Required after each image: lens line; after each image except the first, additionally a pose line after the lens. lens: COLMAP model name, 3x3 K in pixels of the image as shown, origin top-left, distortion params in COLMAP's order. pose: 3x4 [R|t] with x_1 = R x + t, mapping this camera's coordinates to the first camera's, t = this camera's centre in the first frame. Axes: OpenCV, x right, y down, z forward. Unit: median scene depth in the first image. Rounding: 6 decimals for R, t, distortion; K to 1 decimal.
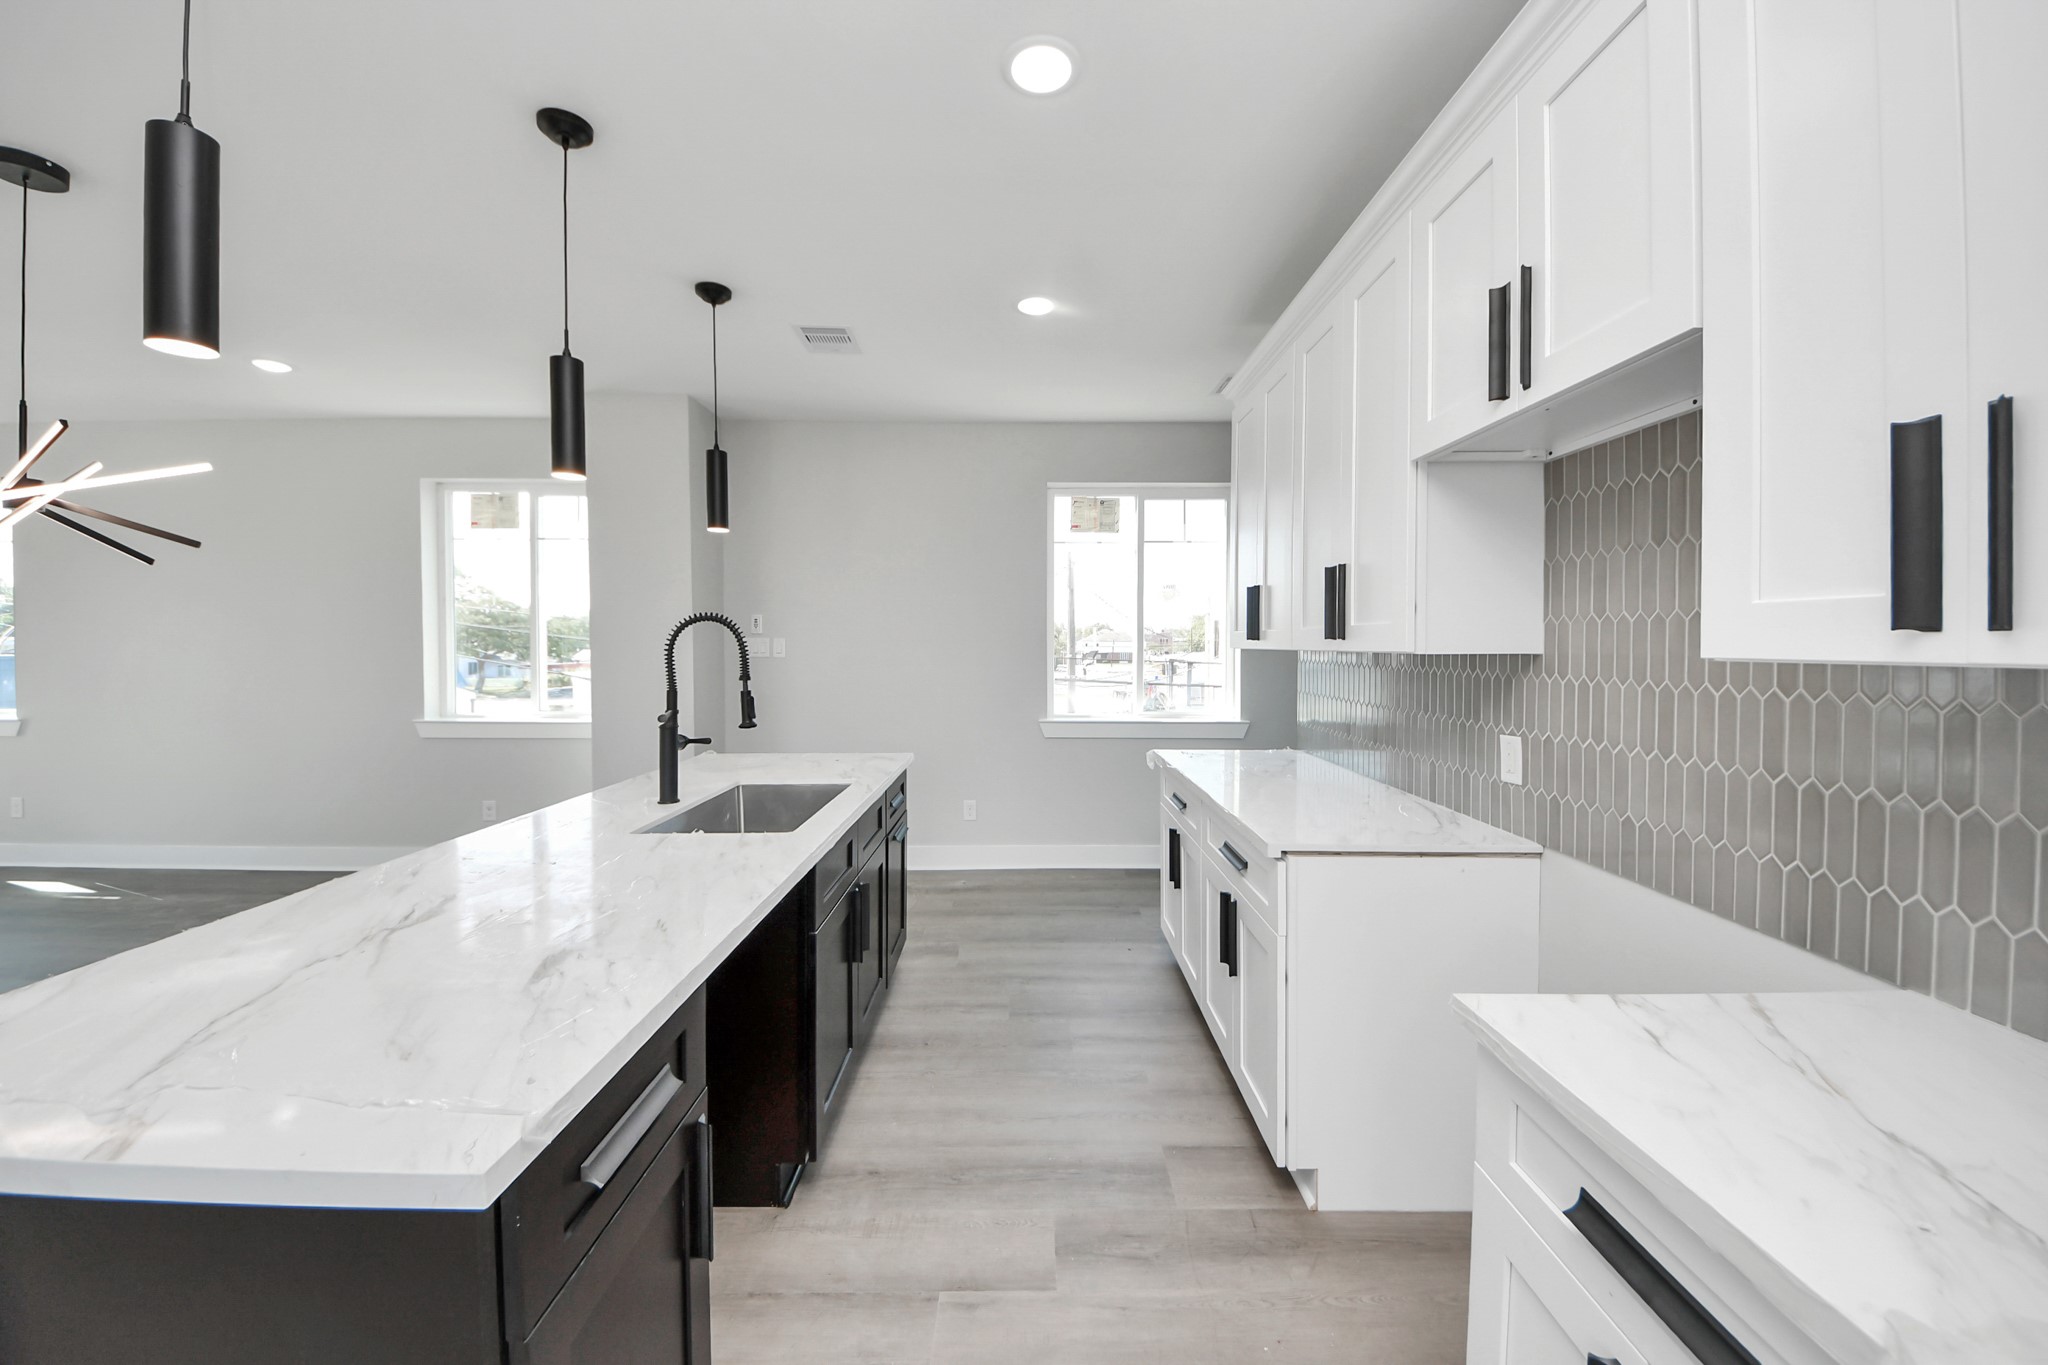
lens RADIAL K [[738.4, 0, 1022.2], [0, 738.4, 650.5], [0, 0, 1]] dist [0.004340, -0.003672]
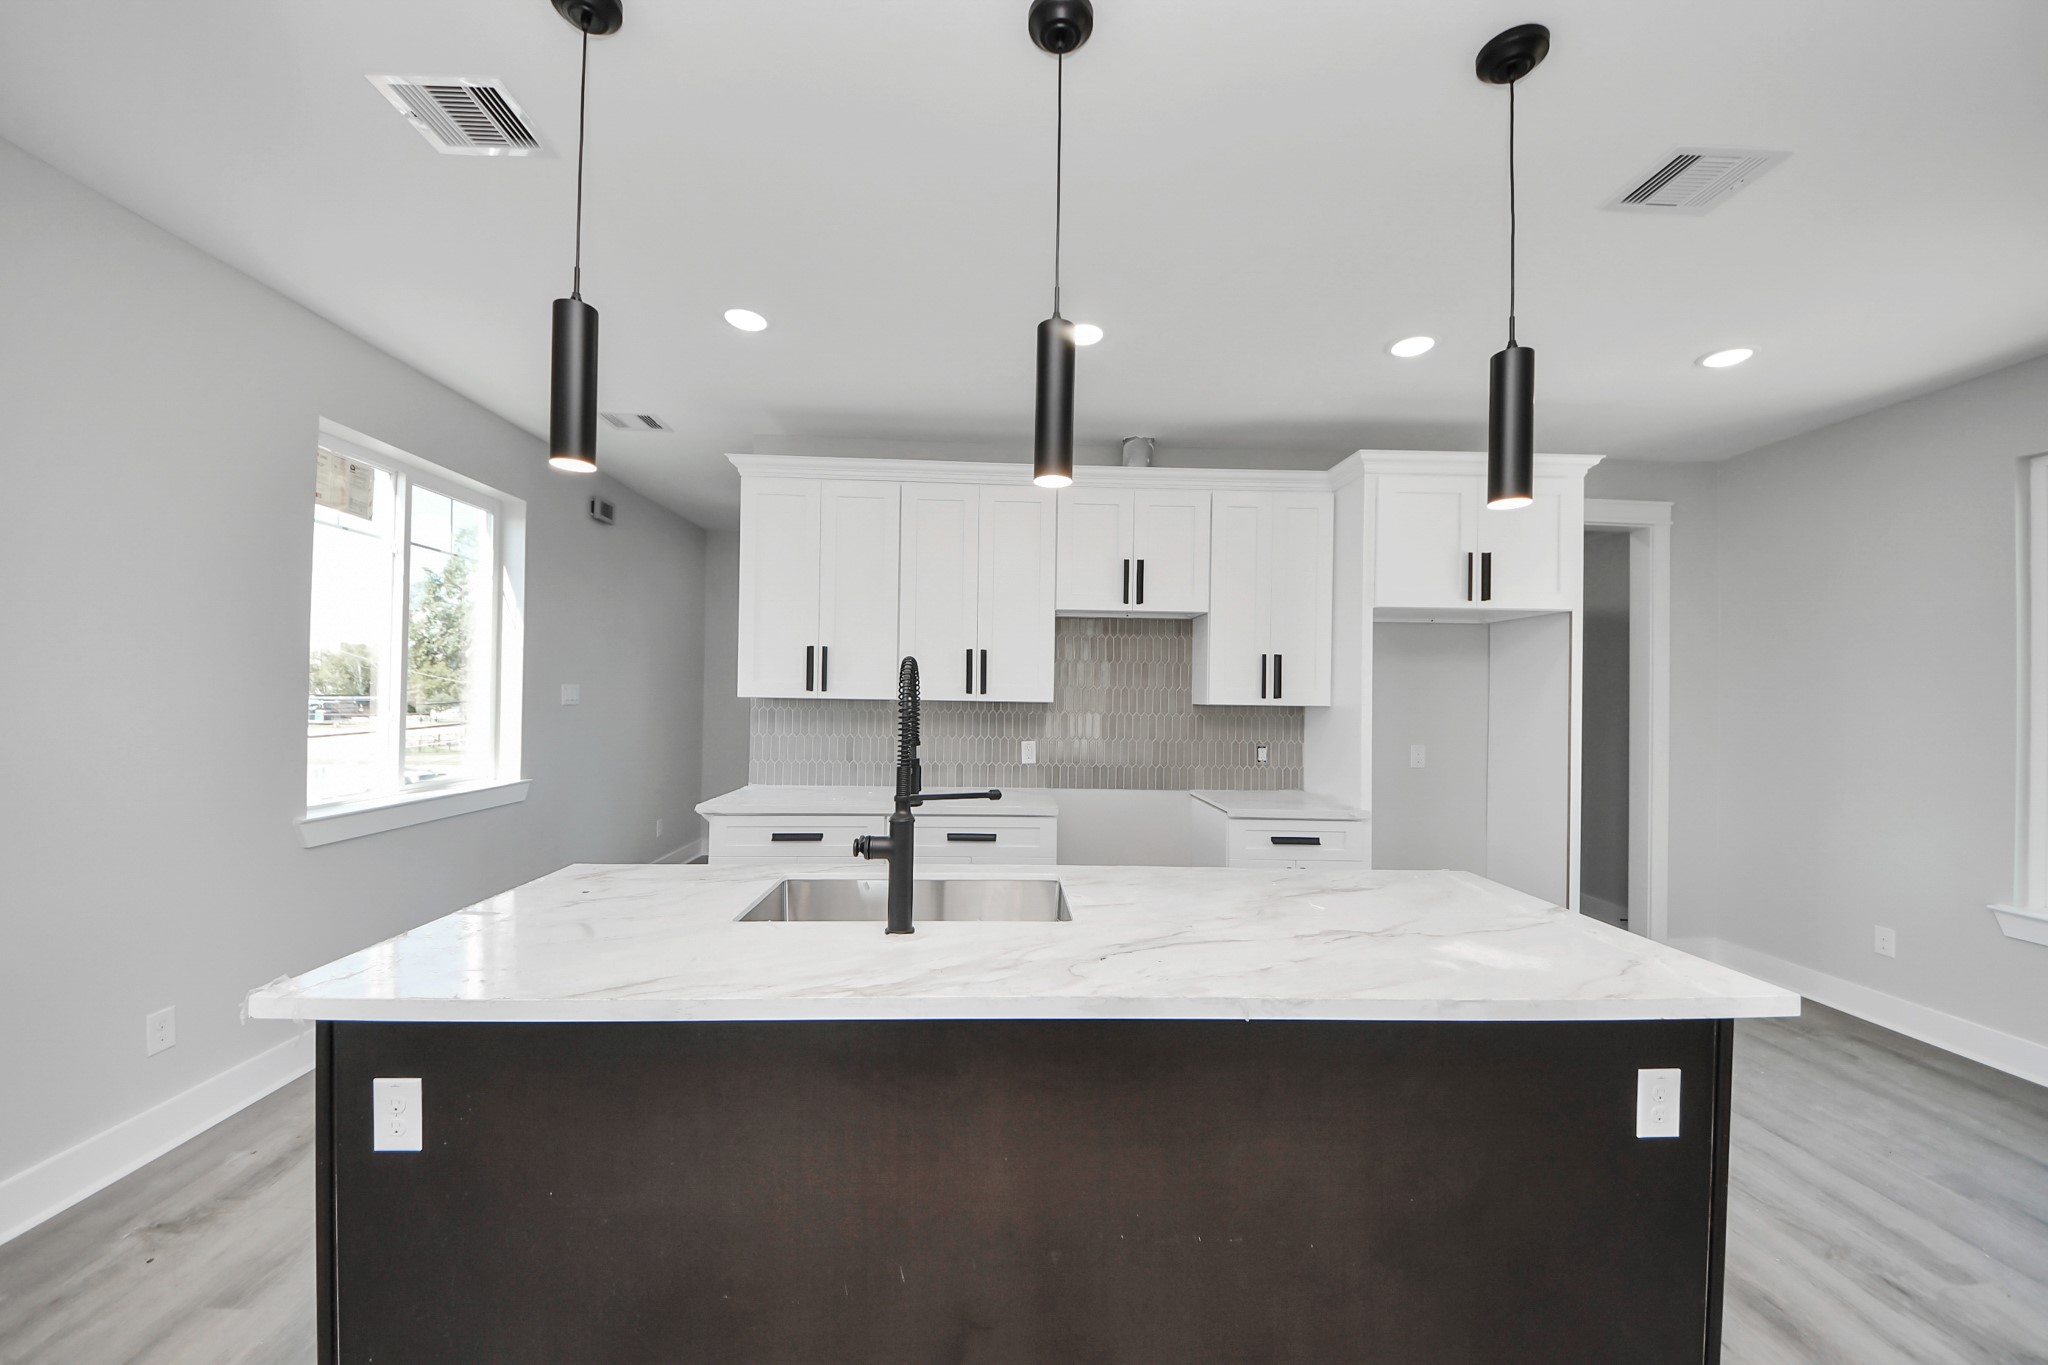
lens RADIAL K [[738.4, 0, 1020.3], [0, 738.4, 696.3], [0, 0, 1]] dist [0.004340, -0.003672]
pose [[-0.051846, -0.003195, 0.998650, -1.300366], [-0.005050, 0.999983, 0.002937, -0.015428], [-0.998642, -0.004891, -0.051862, 1.045371]]
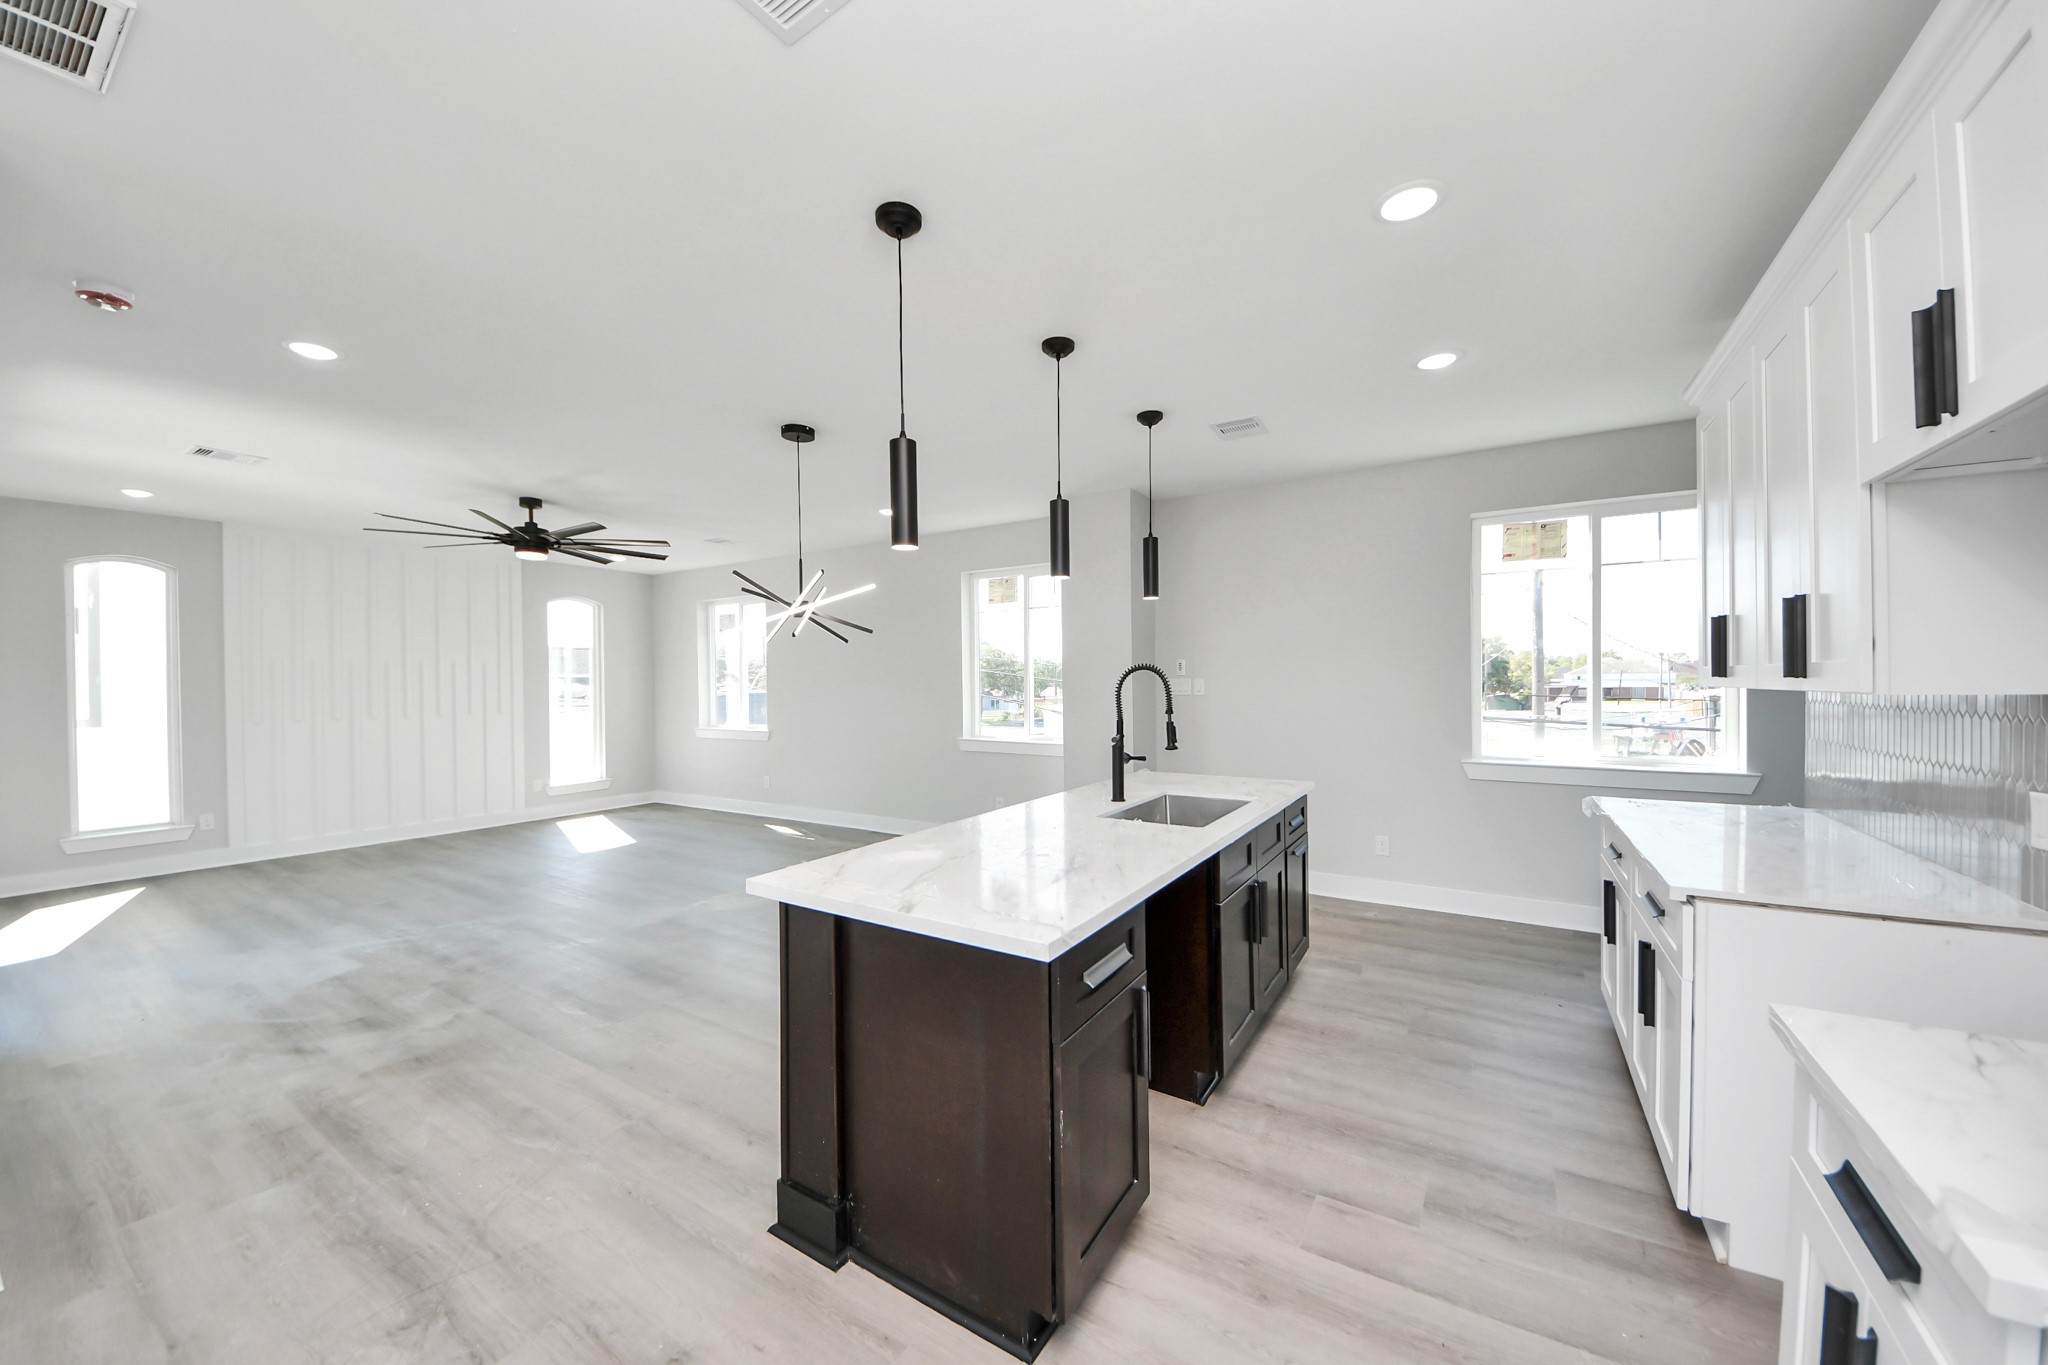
lens RADIAL K [[738.4, 0, 1030.2], [0, 738.4, 683.8], [0, 0, 1]] dist [0.004340, -0.003672]
pose [[0.850636, -0.006598, -0.525714, 0.109319], [0.004781, 0.999977, -0.004814, -0.008938], [0.525733, 0.001582, 0.850648, -0.263196]]
